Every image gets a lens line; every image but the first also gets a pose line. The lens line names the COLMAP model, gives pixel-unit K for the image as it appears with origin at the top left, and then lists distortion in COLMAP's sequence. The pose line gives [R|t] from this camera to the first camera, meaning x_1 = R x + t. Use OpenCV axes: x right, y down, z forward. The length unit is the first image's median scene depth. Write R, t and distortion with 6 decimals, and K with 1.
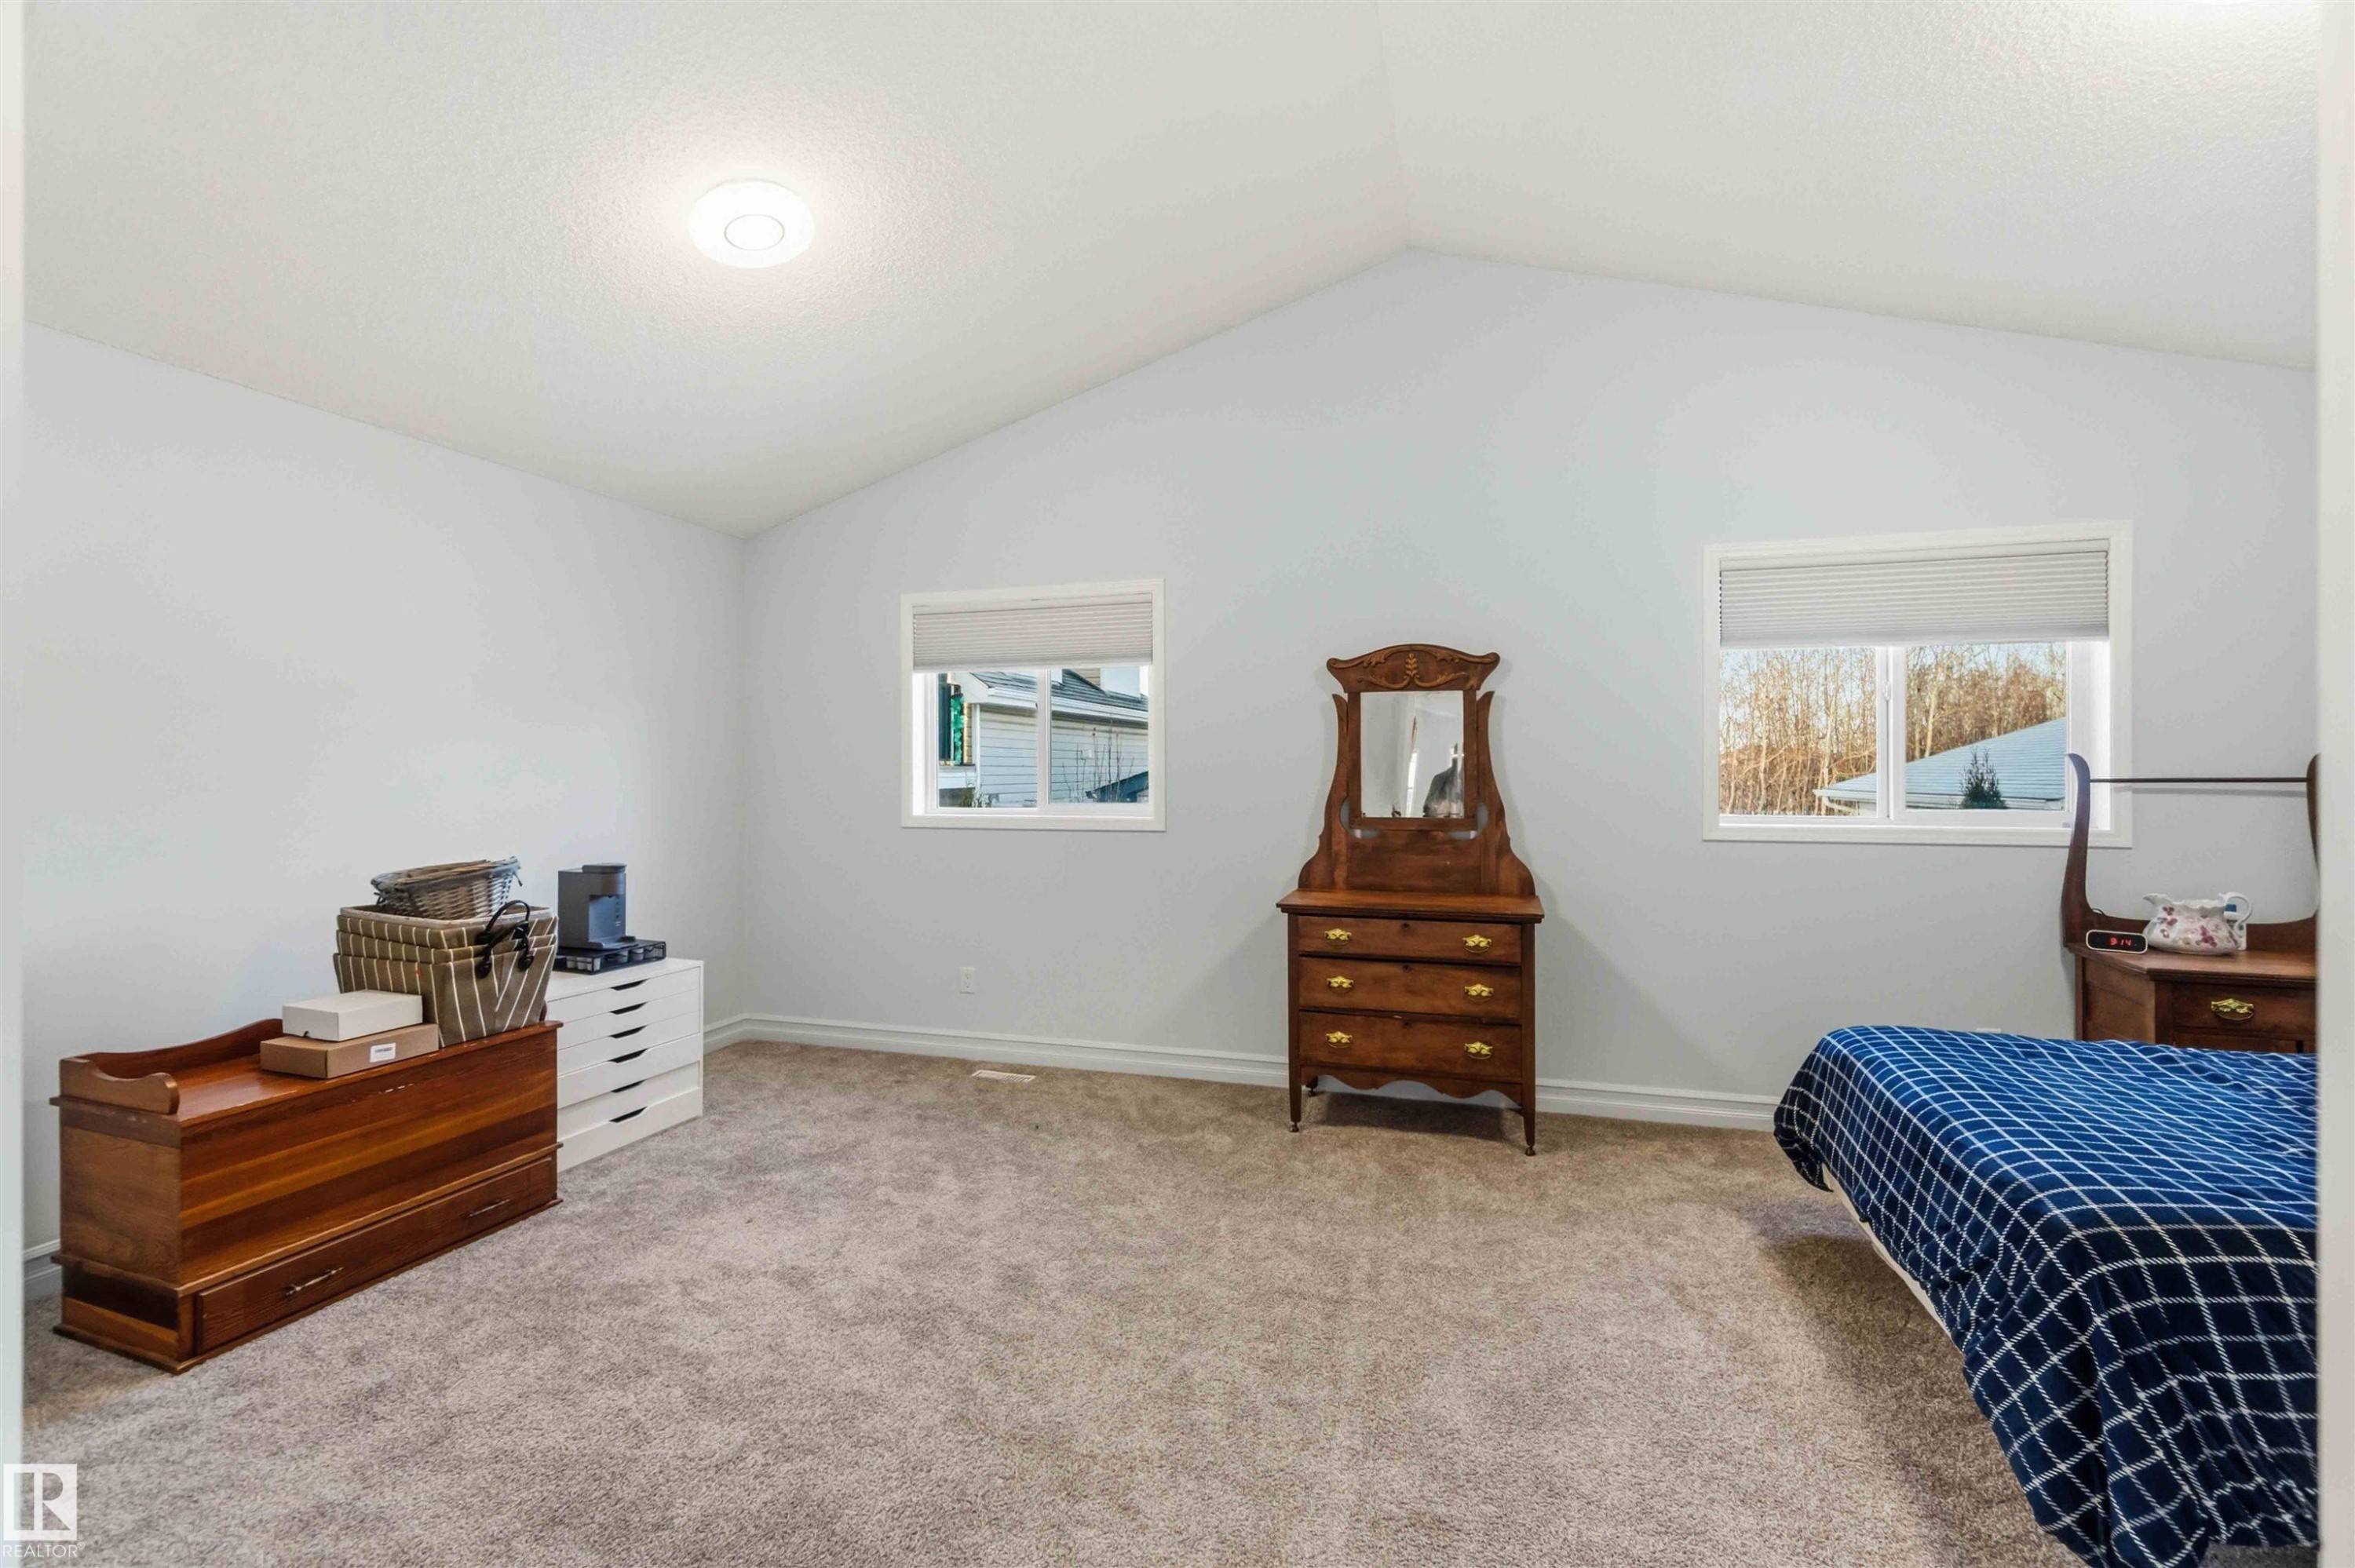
lens RADIAL K [[1011.4, 0, 1182.7], [0, 1011.4, 770.8], [0, 0, 1]] dist [-0.001677, -0.000074]
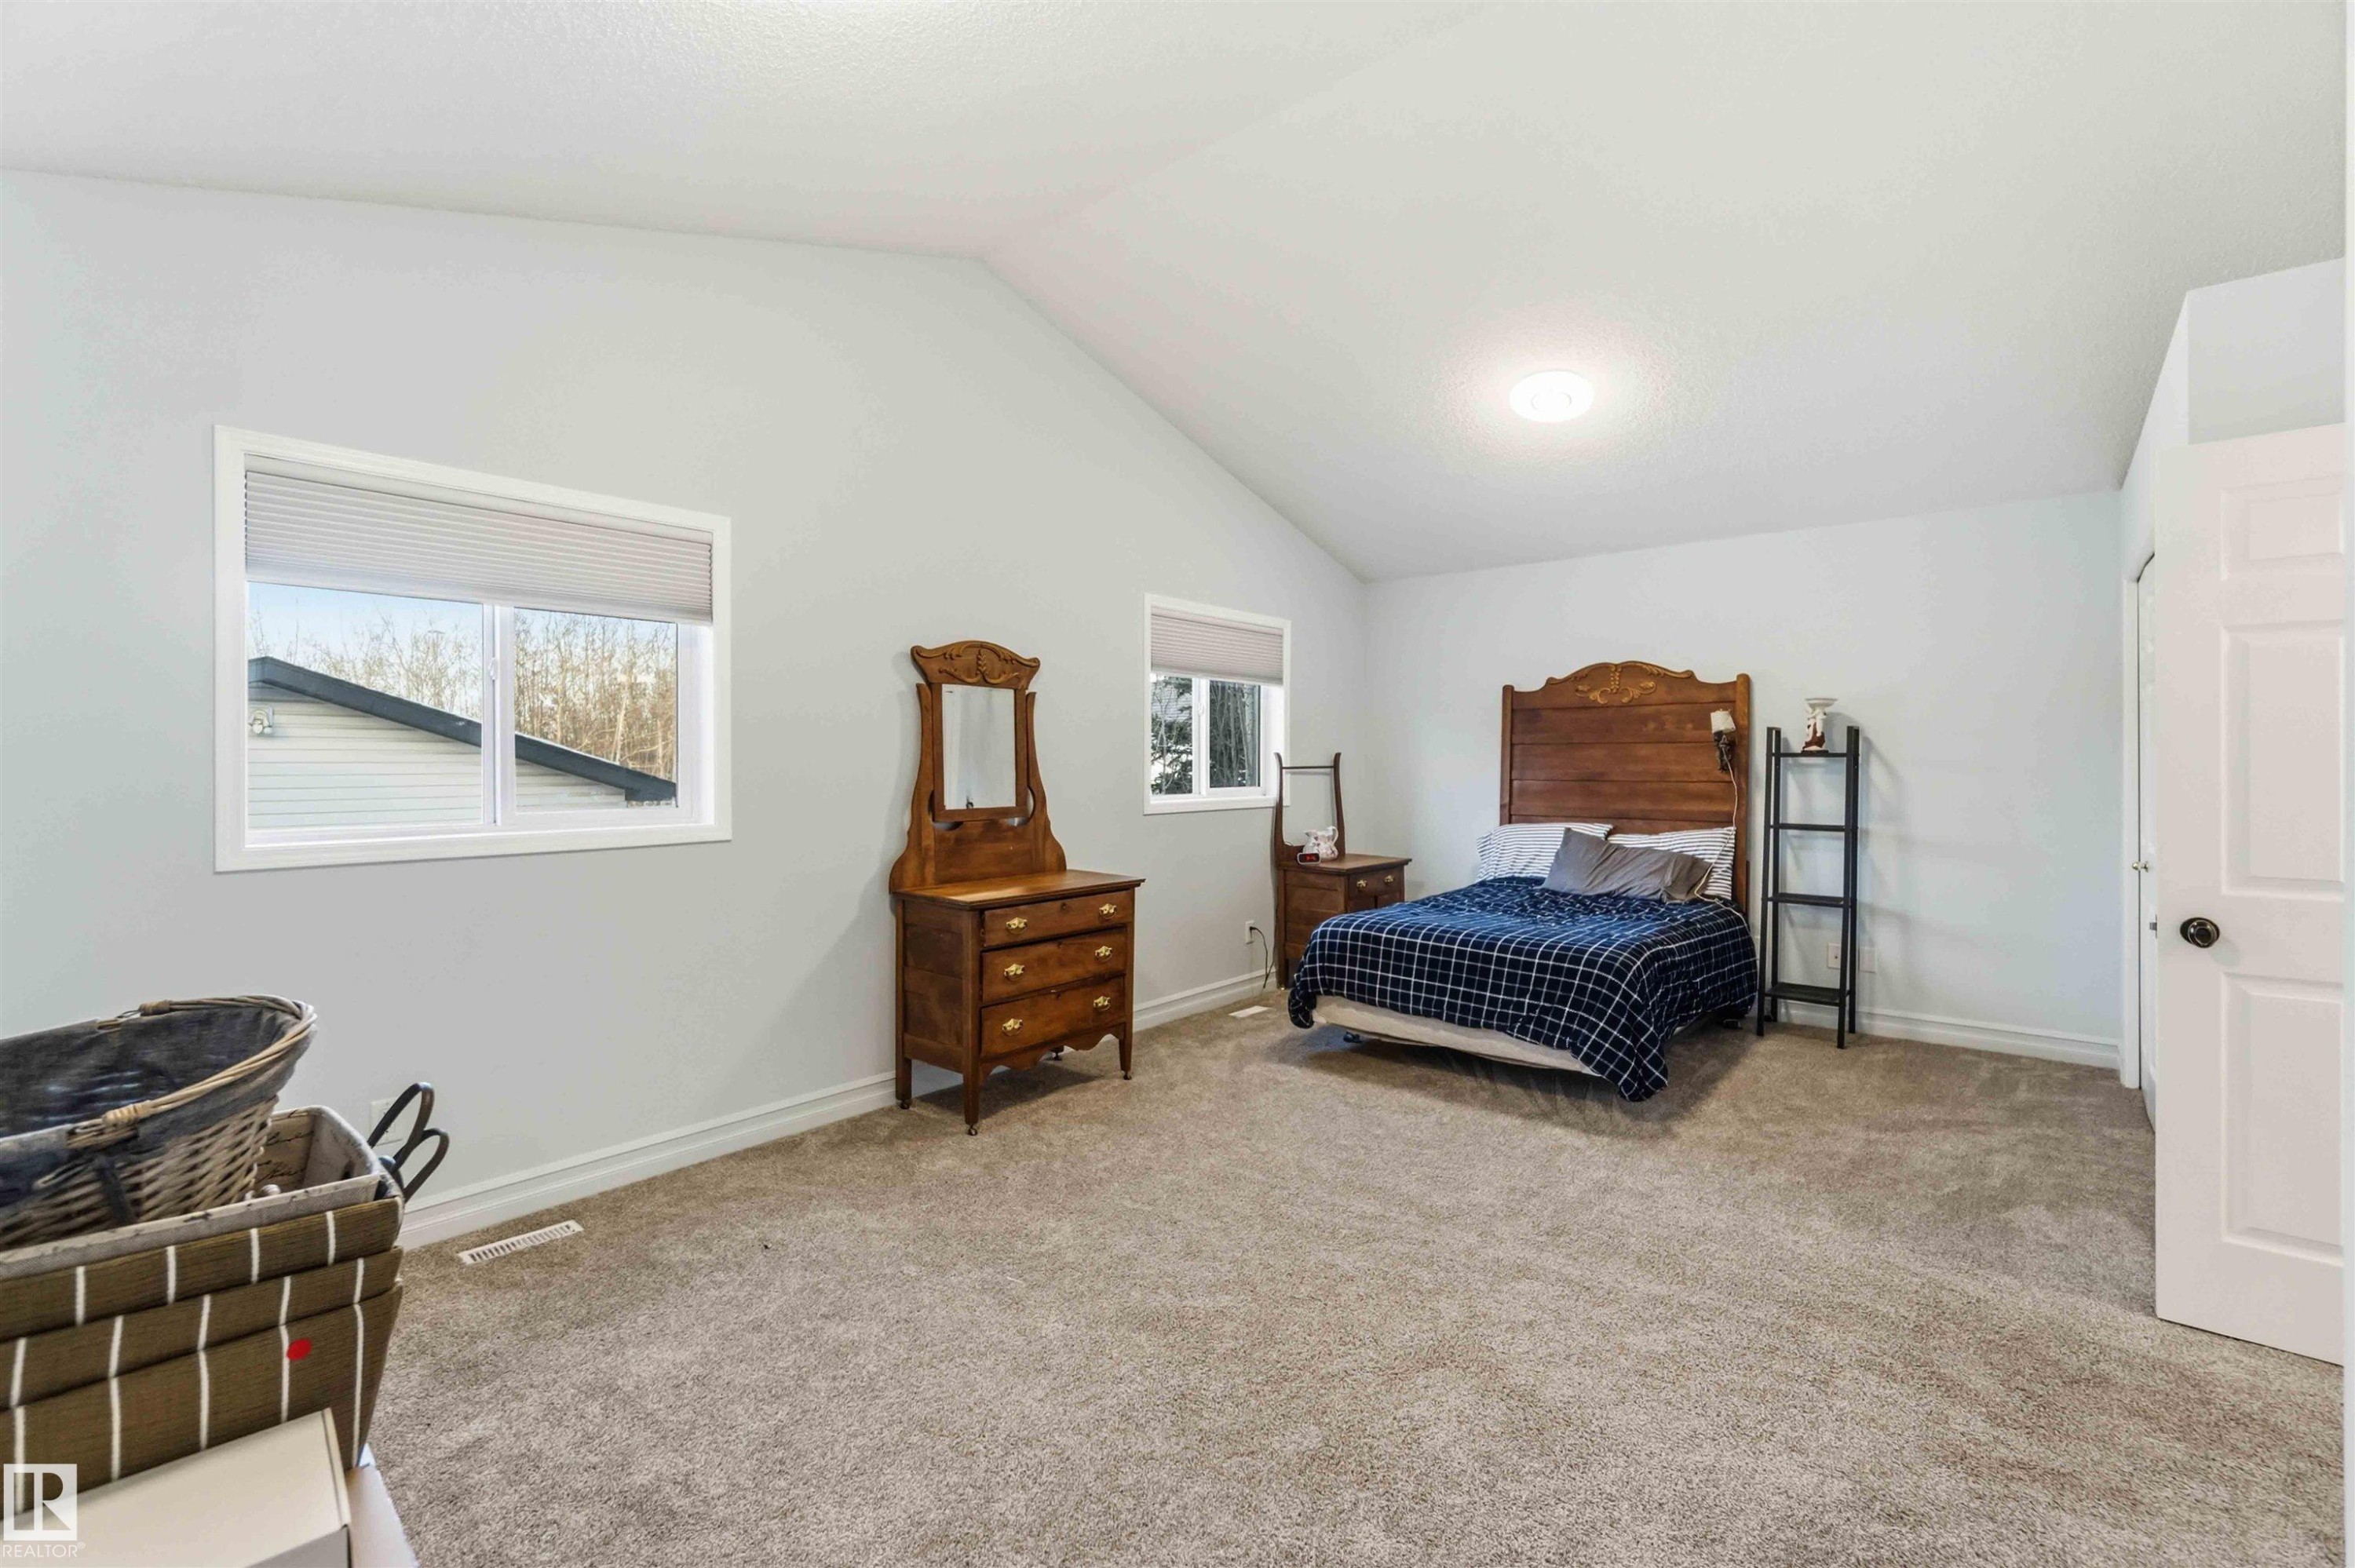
lens RADIAL K [[1015.7, 0, 1174.4], [0, 1015.7, 746.3], [0, 0, 1]] dist [-0.008775, 0.000074]
pose [[0.400789, 0.012261, 0.916088, -0.719568], [-0.000863, 0.999915, -0.013006, -0.003827], [-0.916170, 0.004422, 0.400766, 0.437338]]
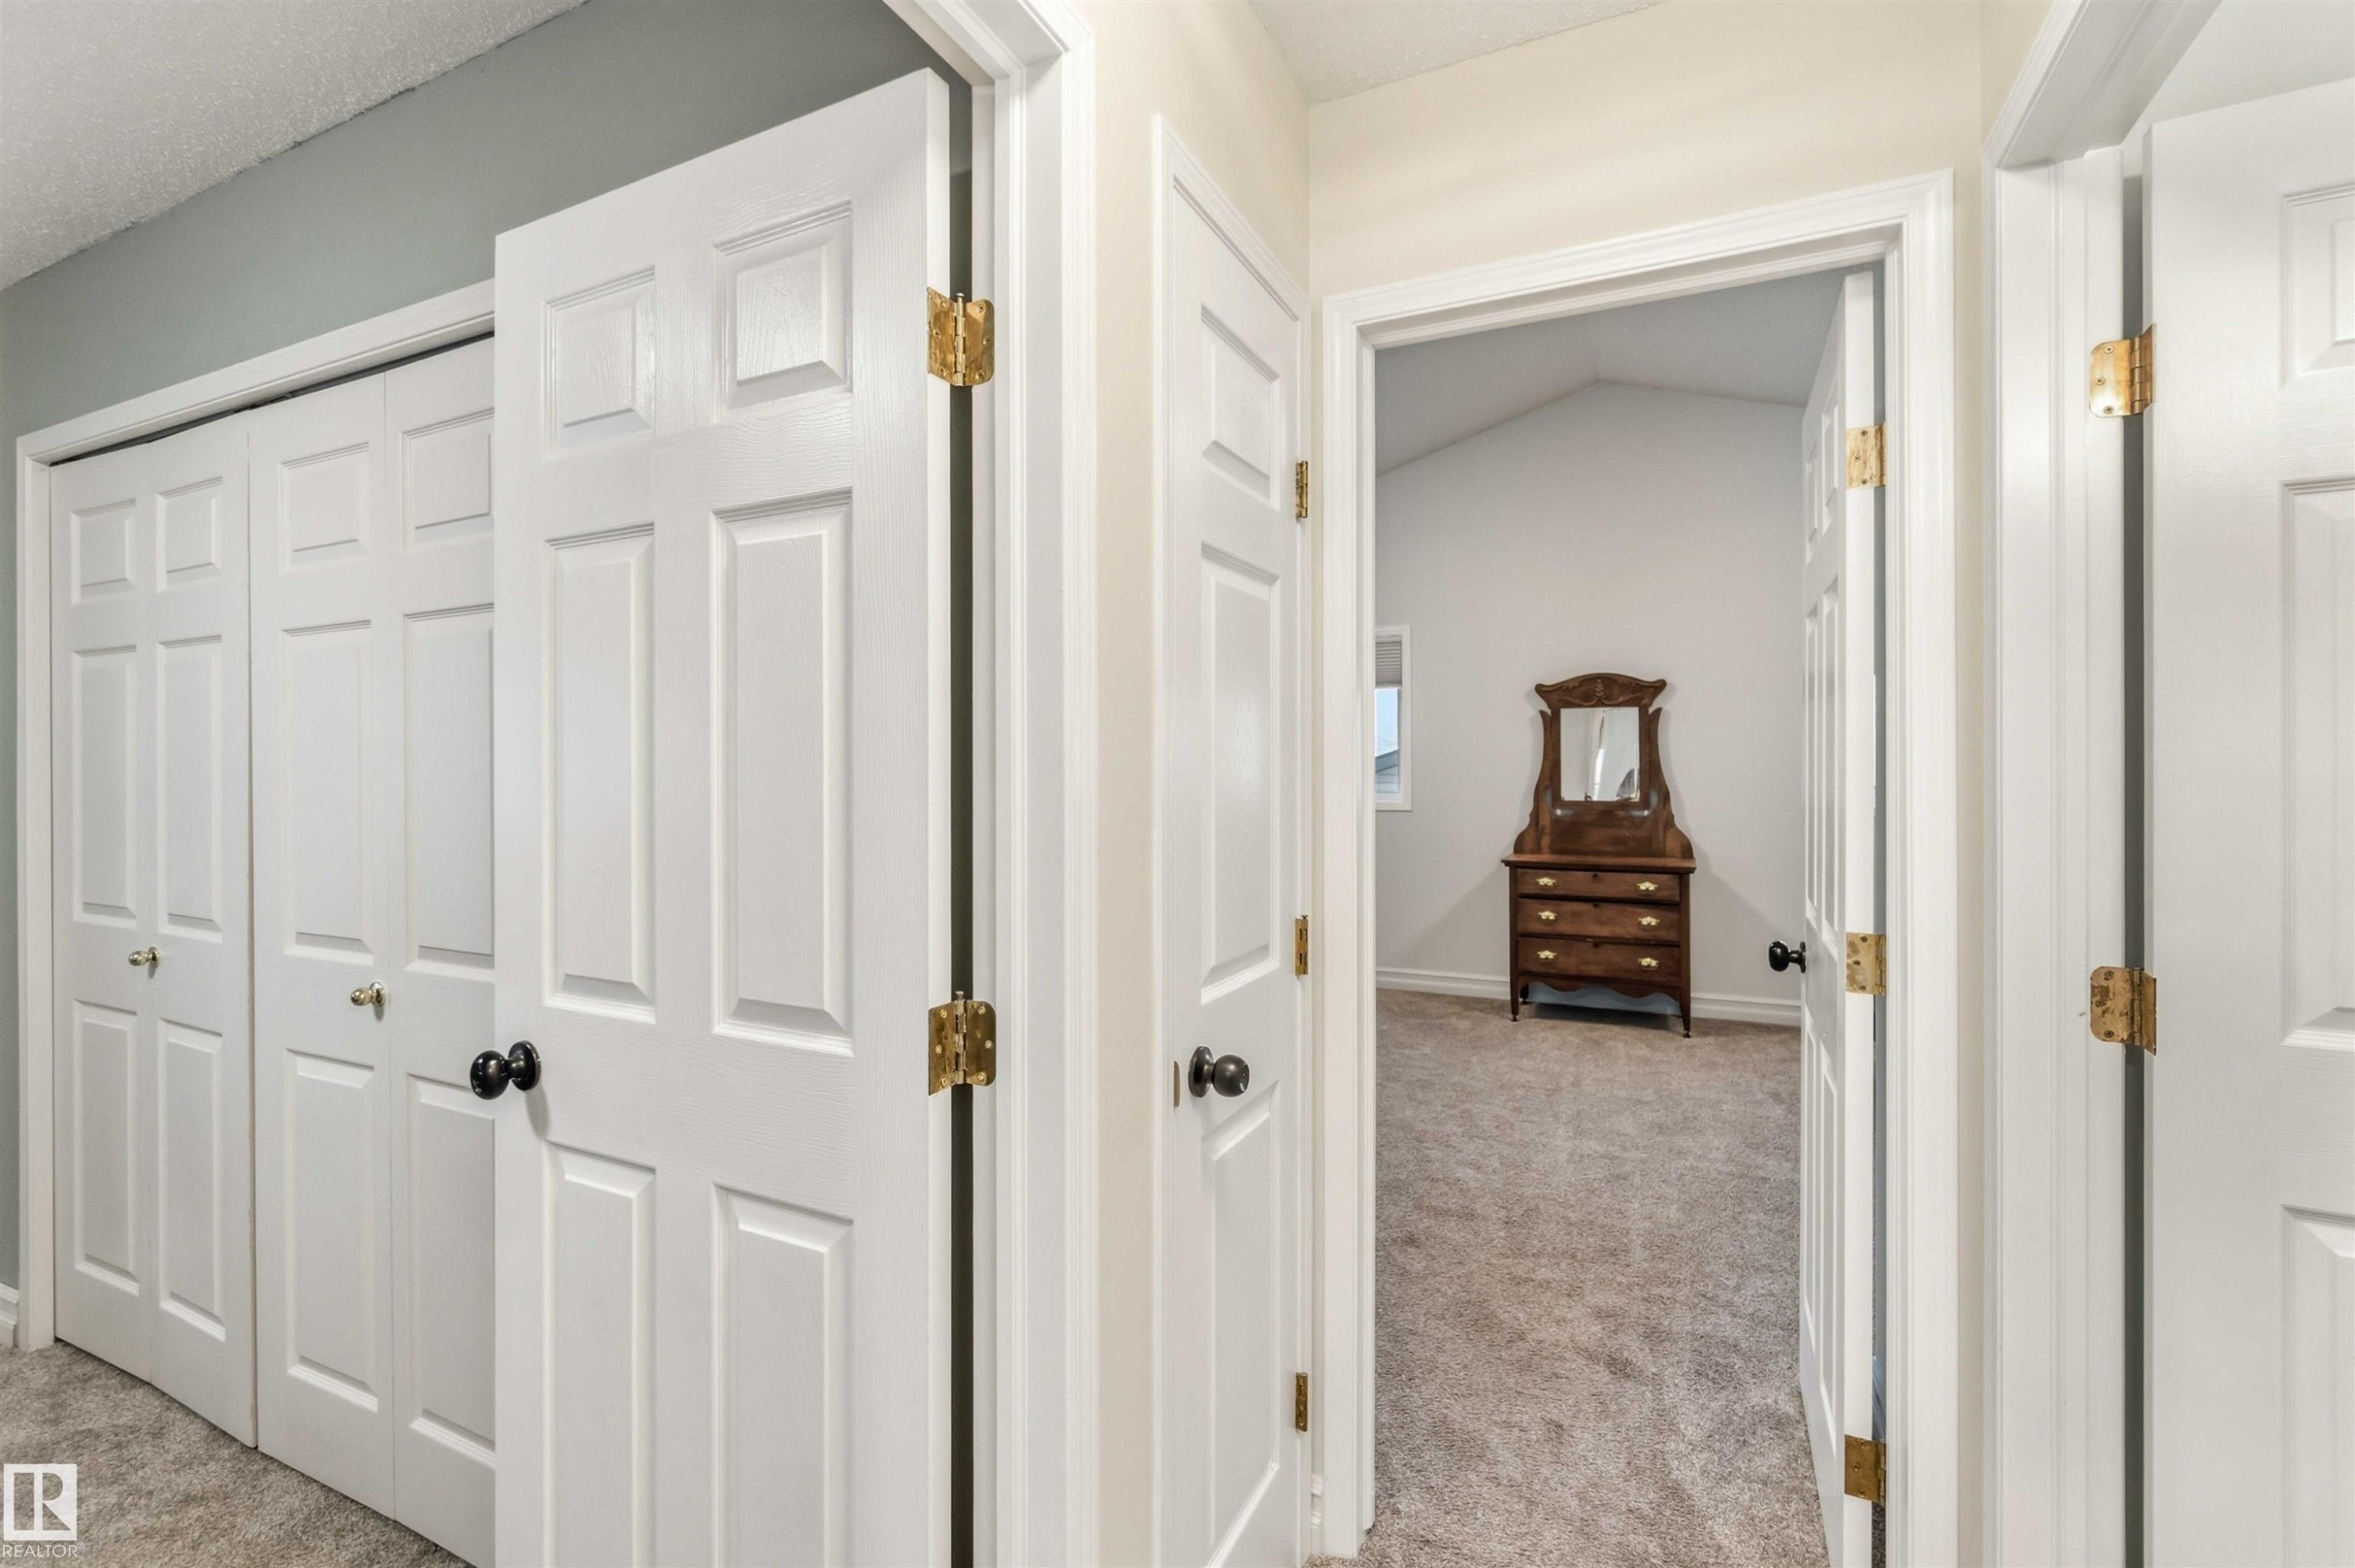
lens RADIAL K [[1032.3, 0, 1227.4], [0, 1032.3, 768.7], [0, 0, 1]] dist [-0.002846, -0.000422]
pose [[0.992575, -0.001740, -0.121618, -0.112401], [0.001977, 0.999996, 0.001823, -0.000242], [0.121614, -0.002050, 0.992575, -0.485990]]
